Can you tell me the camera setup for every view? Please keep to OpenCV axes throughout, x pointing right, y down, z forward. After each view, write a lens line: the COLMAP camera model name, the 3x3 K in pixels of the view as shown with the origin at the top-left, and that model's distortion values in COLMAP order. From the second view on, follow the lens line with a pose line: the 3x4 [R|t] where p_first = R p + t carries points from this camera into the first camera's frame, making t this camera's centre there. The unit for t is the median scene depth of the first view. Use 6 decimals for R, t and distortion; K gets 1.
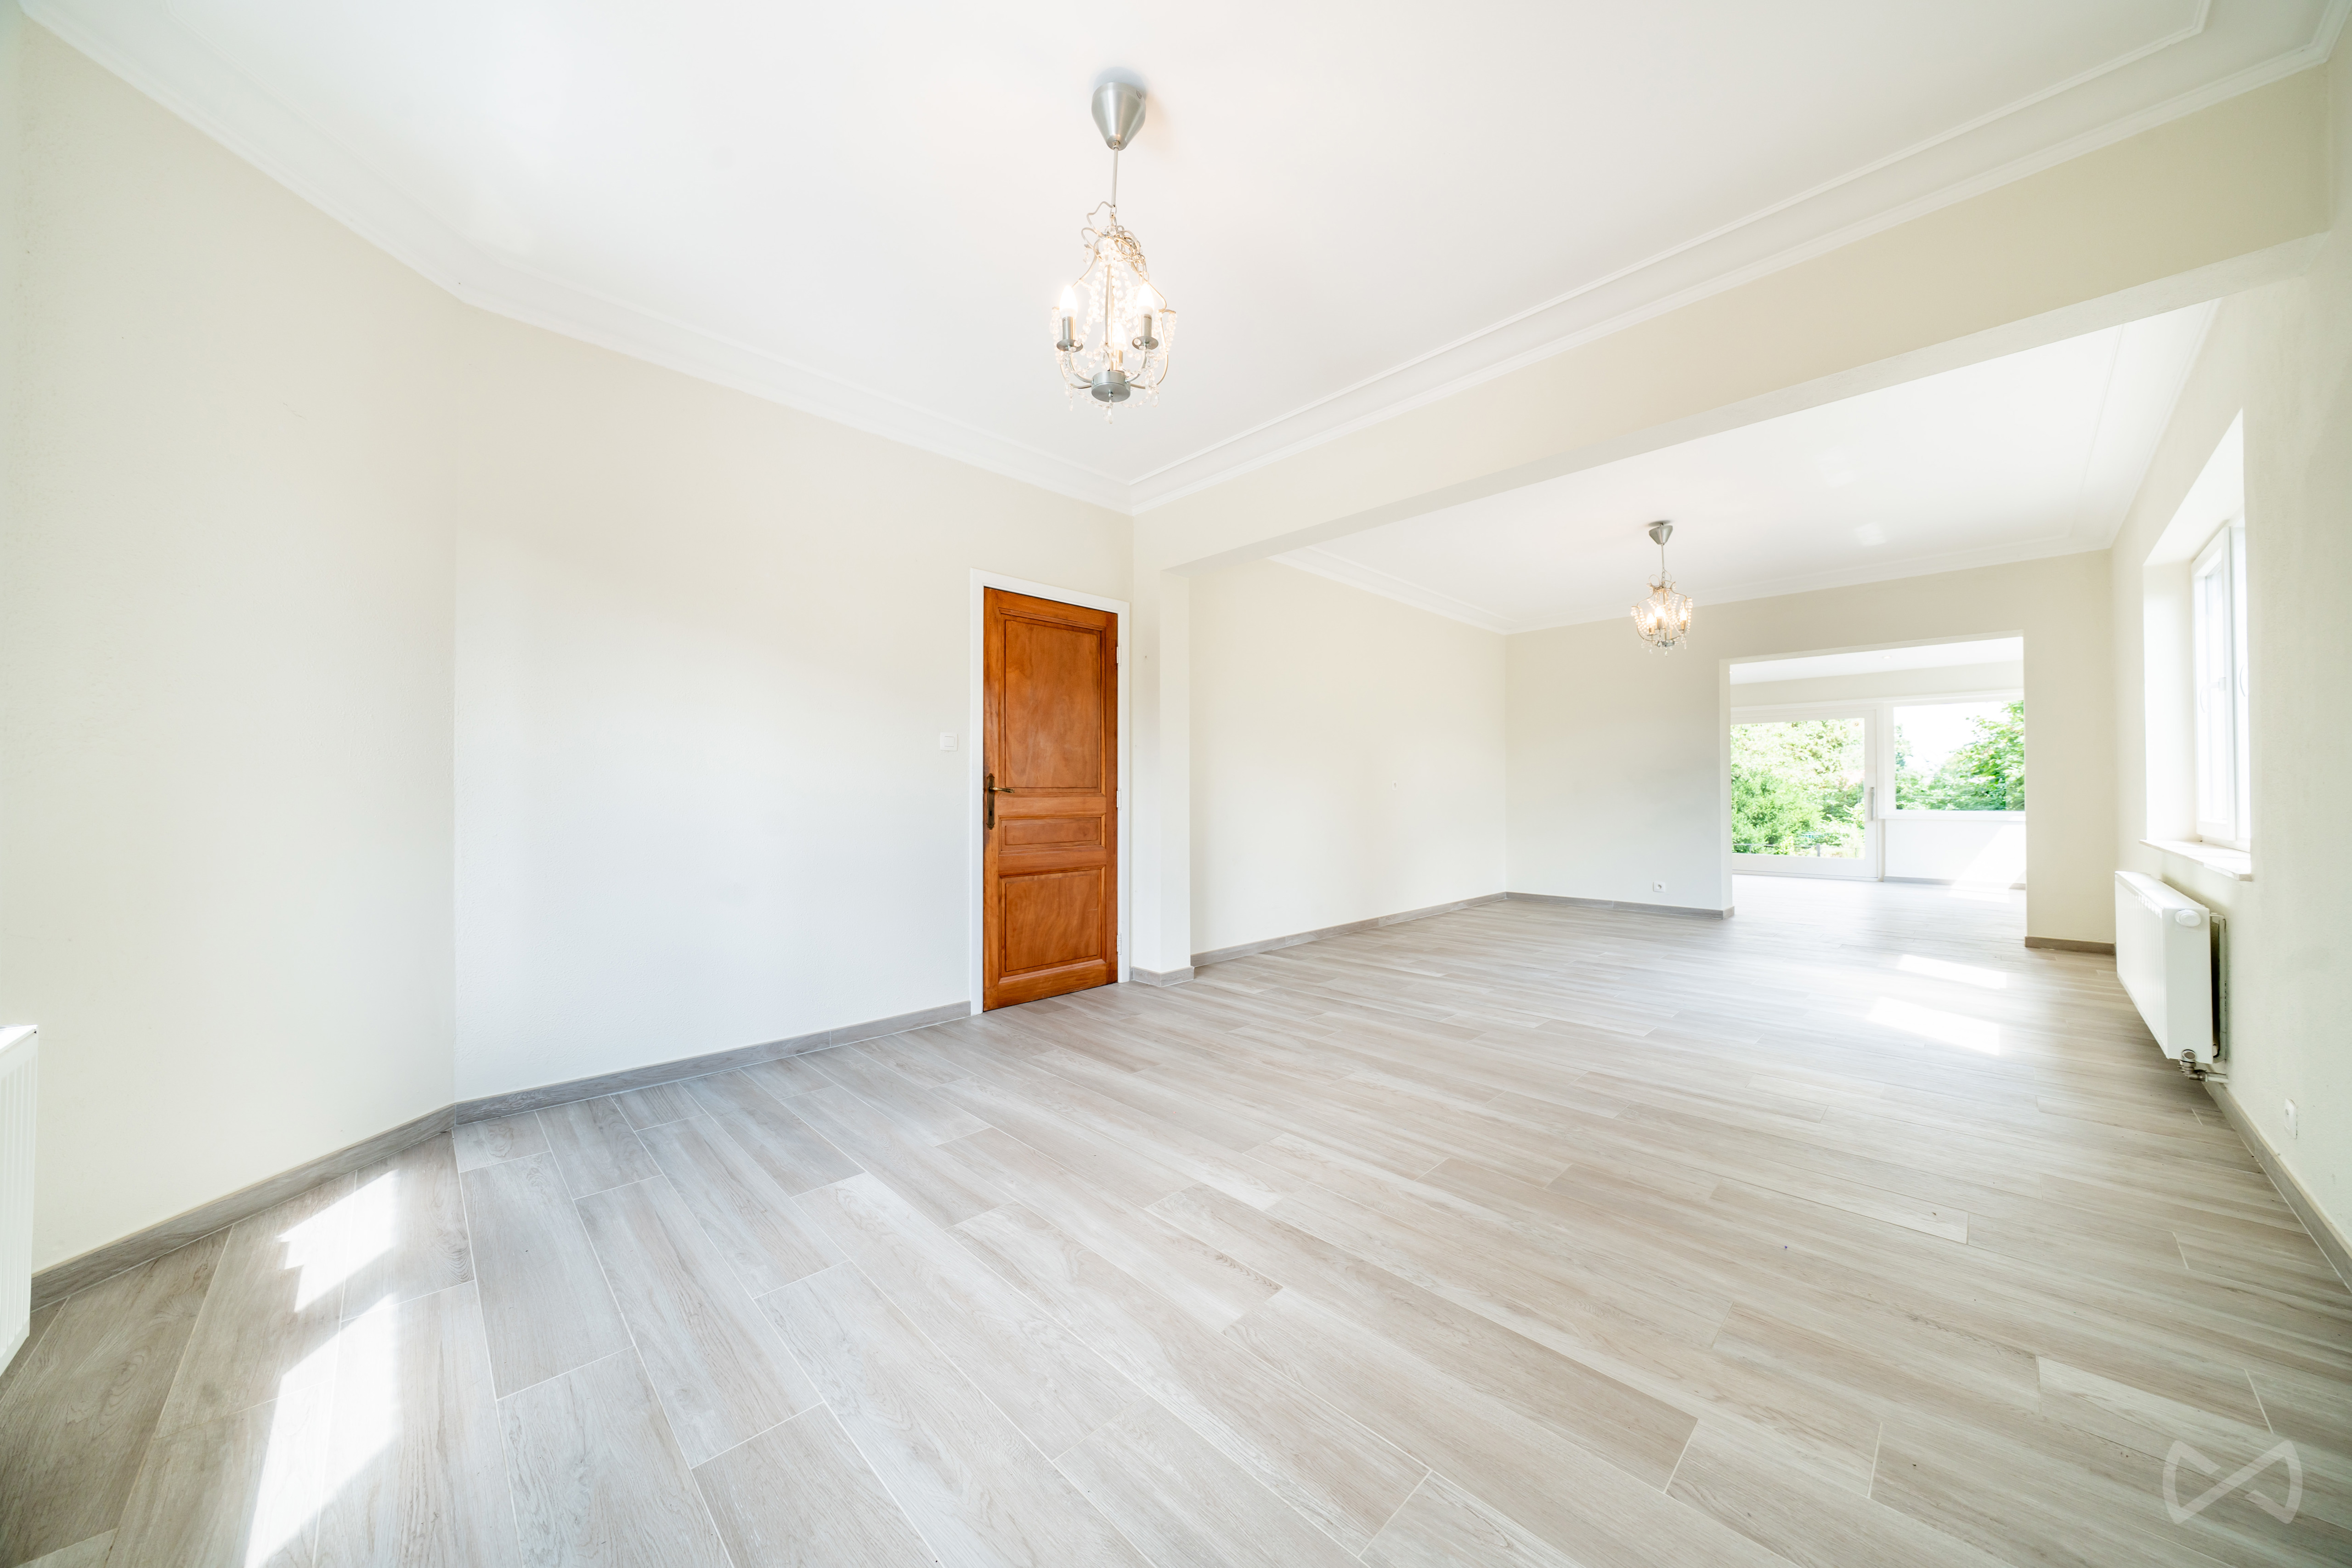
lens RADIAL K [[812.3, 0, 1167.6], [0, 812.3, 786.1], [0, 0, 1]] dist [-0.000701, -0.000096]
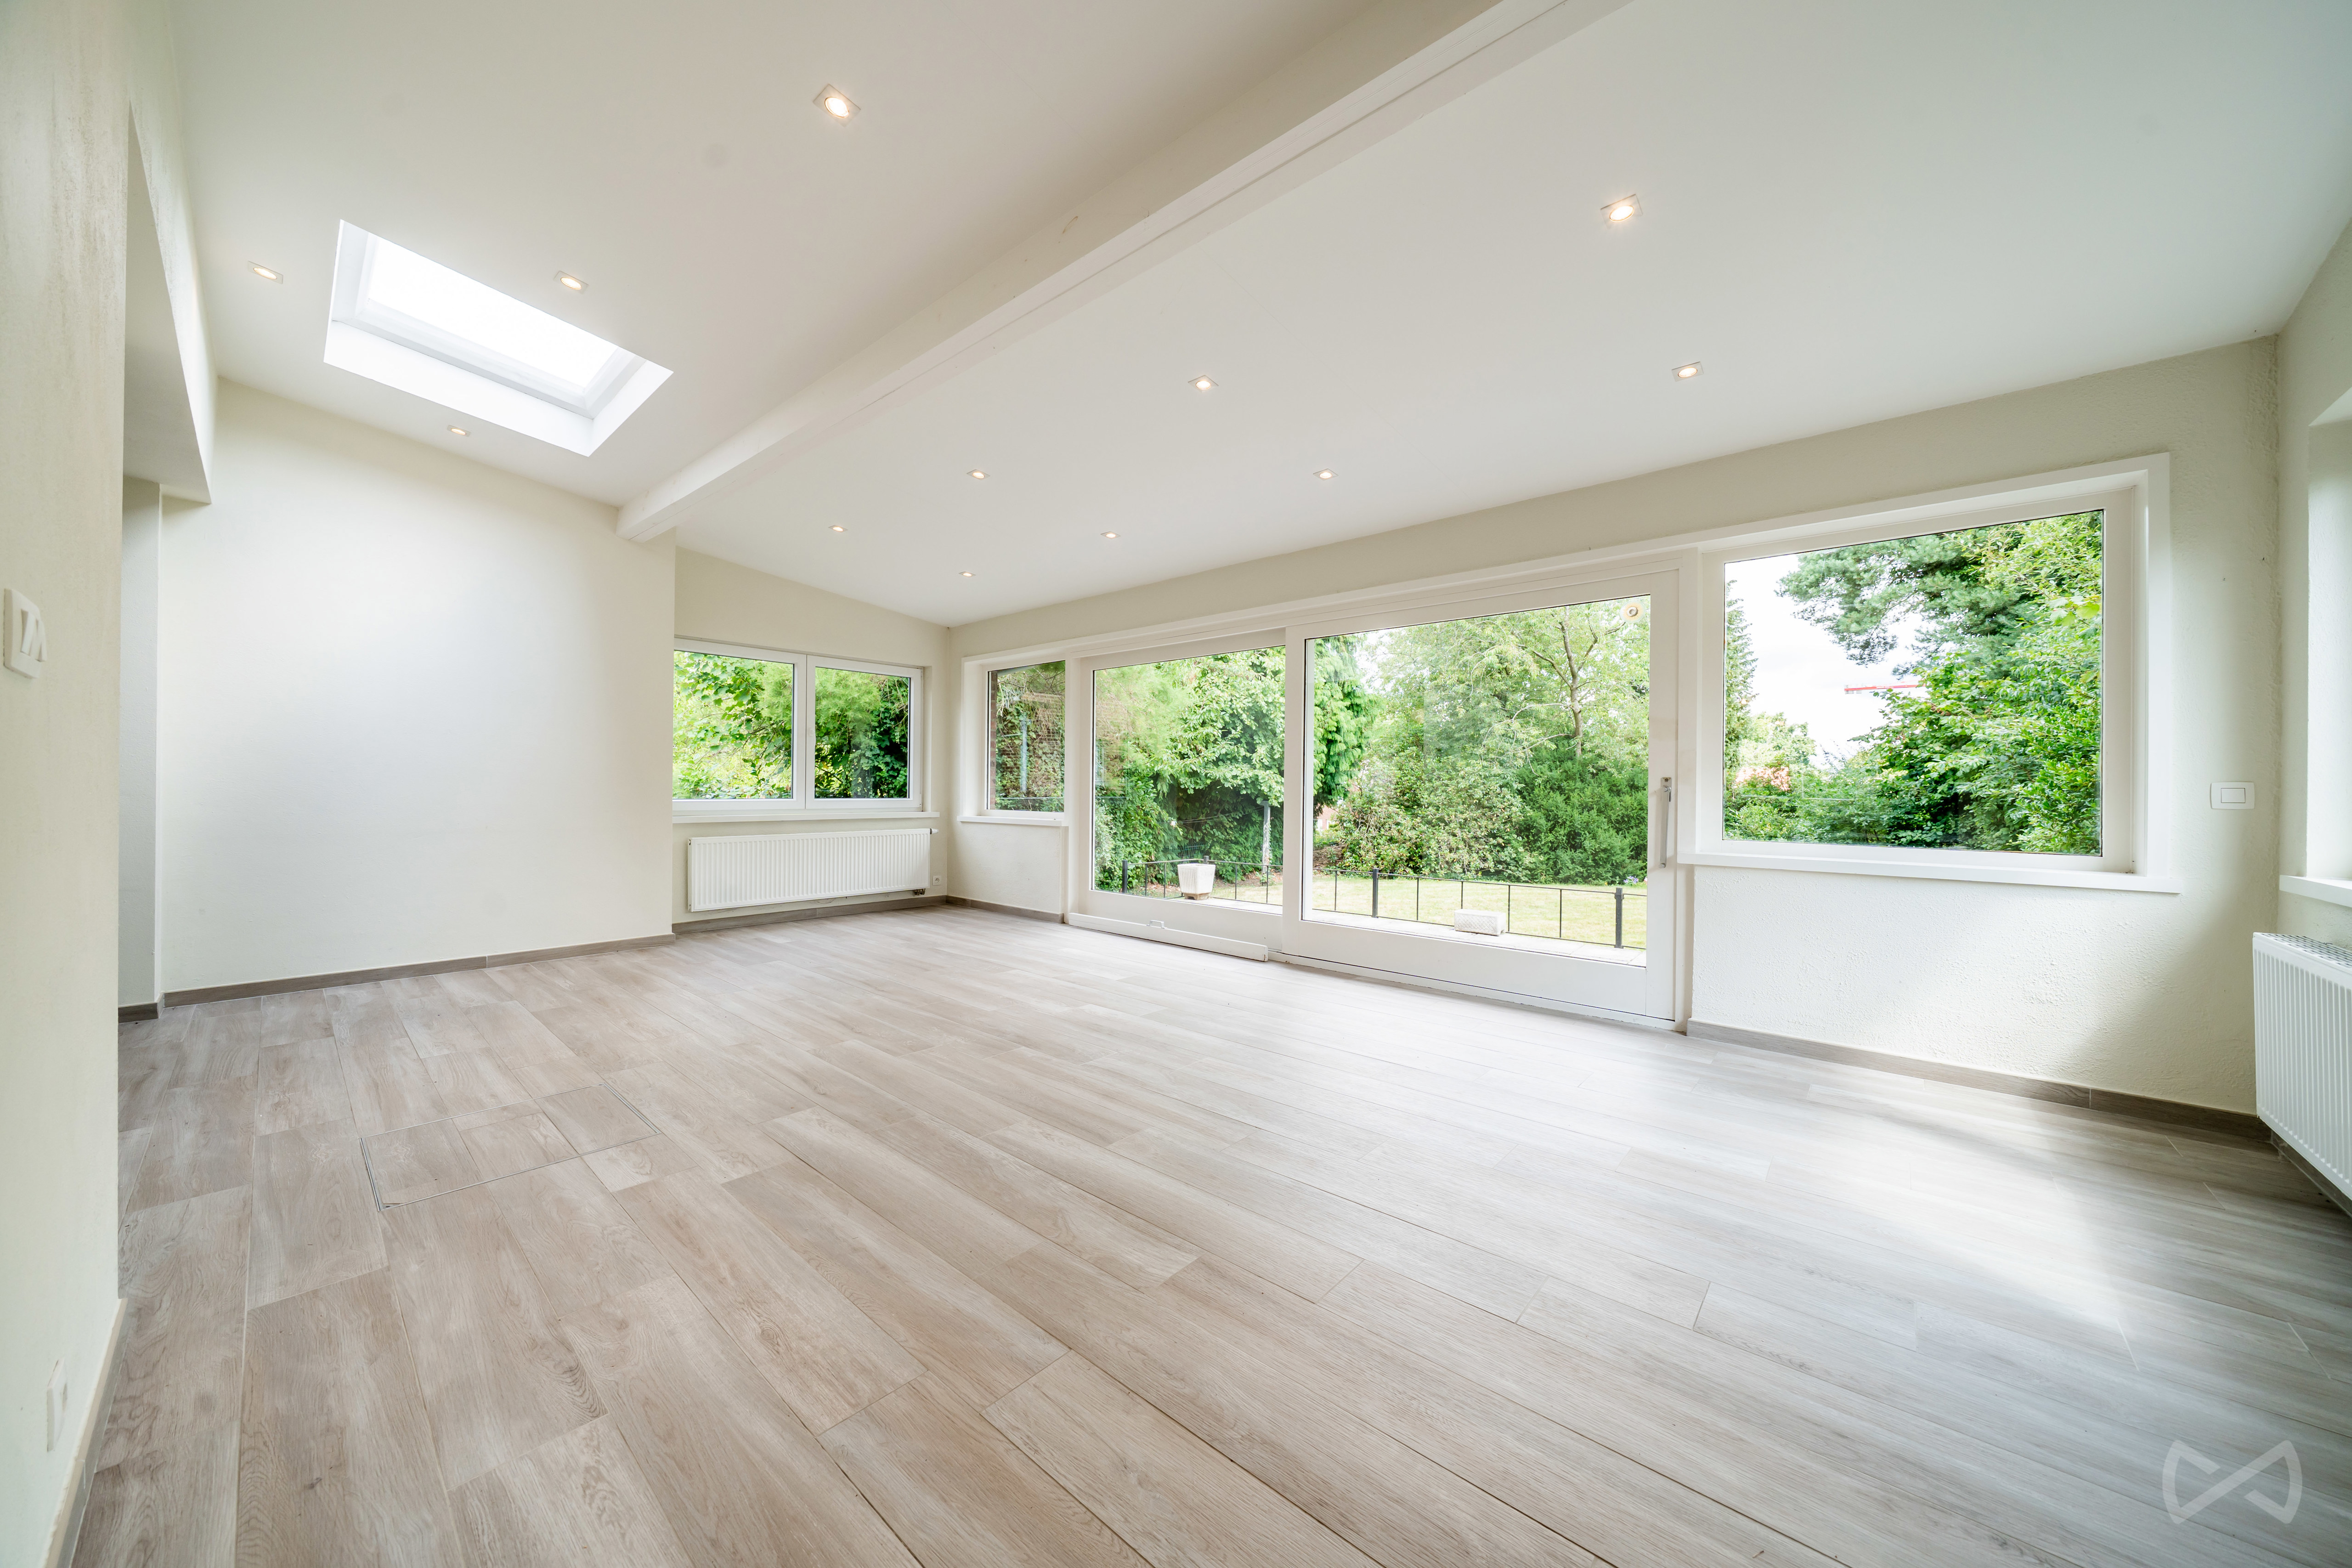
lens RADIAL K [[812.3, 0, 1167.6], [0, 812.3, 786.1], [0, 0, 1]] dist [-0.000701, -0.000096]
pose [[0.997709, 0.009748, 0.066939, 0.275124], [-0.010373, 0.999906, 0.008994, 0.002136], [-0.066845, -0.009668, 0.997717, 0.287486]]
